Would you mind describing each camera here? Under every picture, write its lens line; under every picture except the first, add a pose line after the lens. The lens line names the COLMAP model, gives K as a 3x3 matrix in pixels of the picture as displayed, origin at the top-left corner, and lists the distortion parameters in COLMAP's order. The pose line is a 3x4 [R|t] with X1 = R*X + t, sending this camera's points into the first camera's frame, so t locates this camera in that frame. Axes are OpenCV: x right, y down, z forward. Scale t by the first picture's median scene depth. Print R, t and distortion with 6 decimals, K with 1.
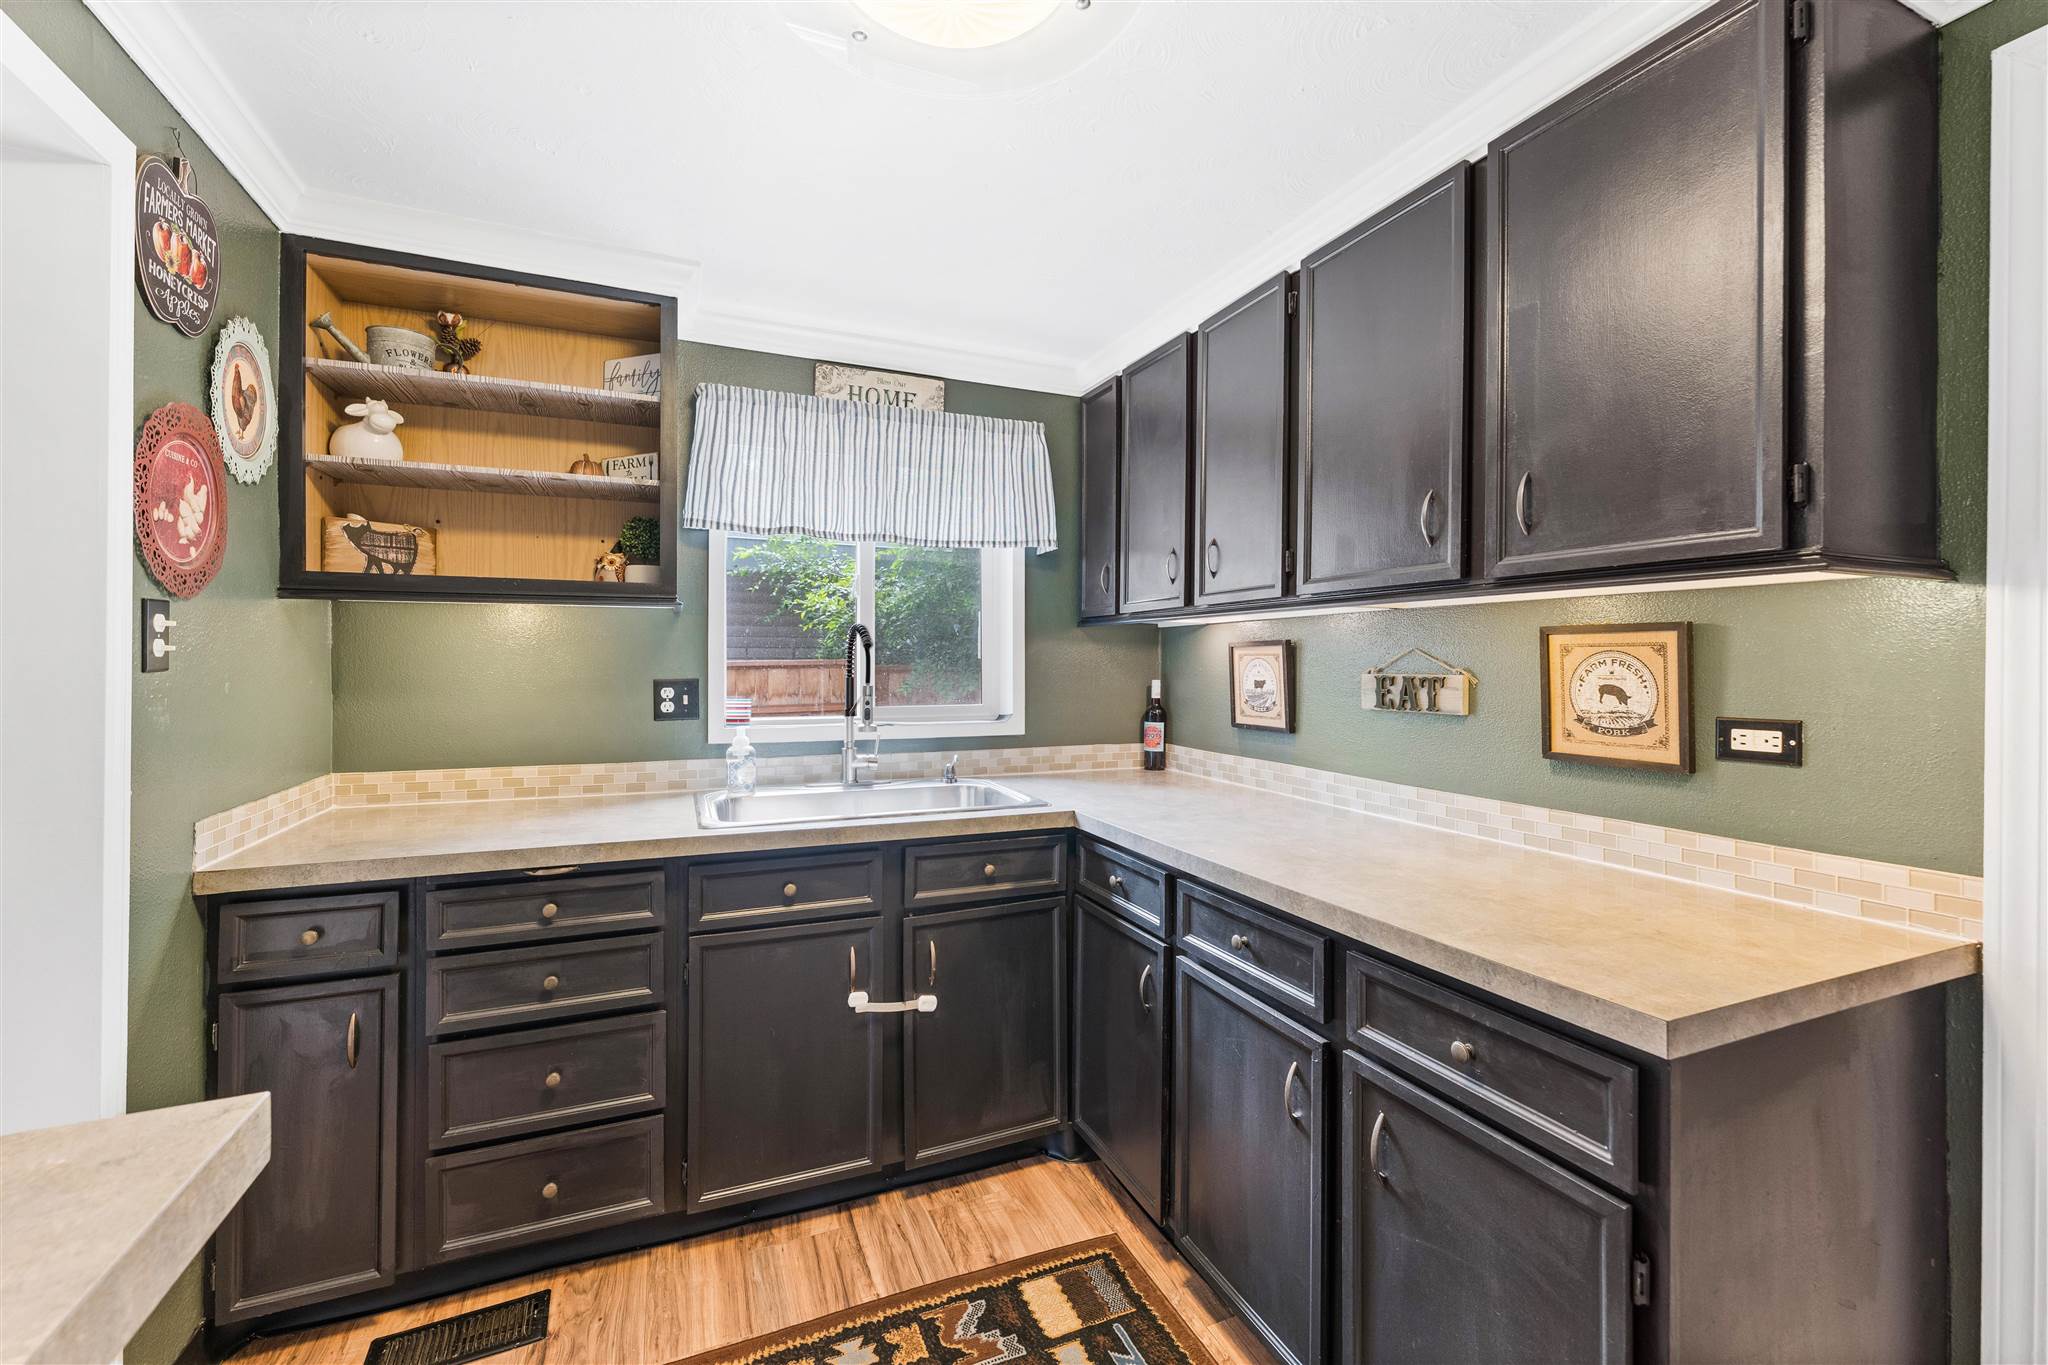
lens RADIAL K [[851.6, 0, 975.3], [0, 851.6, 653.7], [0, 0, 1]] dist [0.000371, -0.000147]
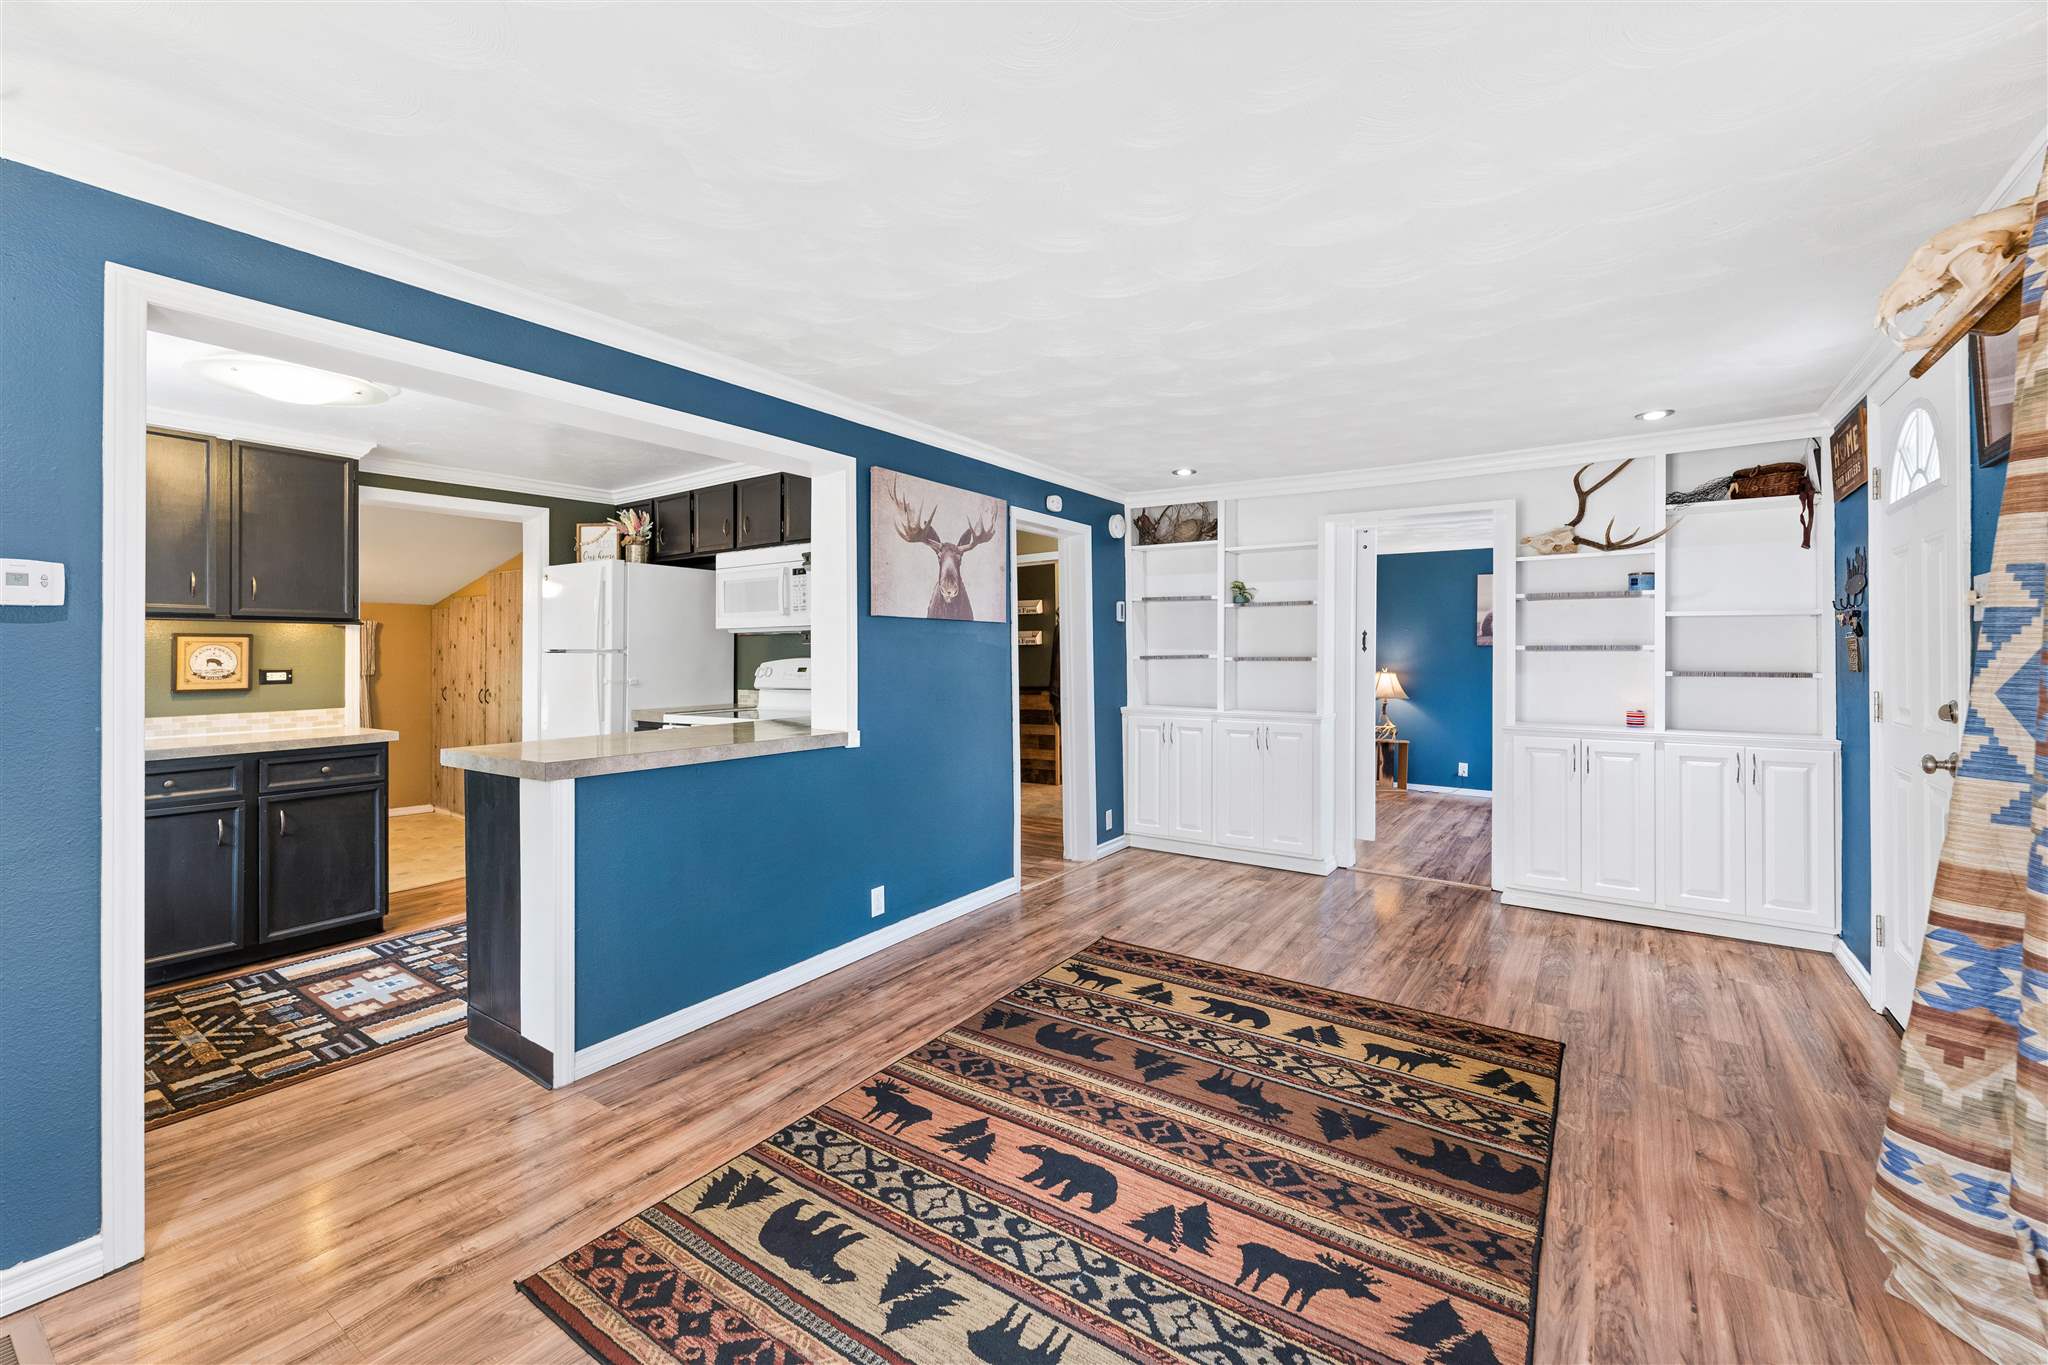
lens RADIAL K [[817.2, 0, 1005.4], [0, 817.2, 655.5], [0, 0, 1]] dist [0.001379, 0.000257]
pose [[-0.527858, -0.001869, 0.849331, -1.999994], [-0.004361, 0.999990, -0.000509, 0.015723], [-0.849322, -0.003972, -0.527861, 0.264453]]
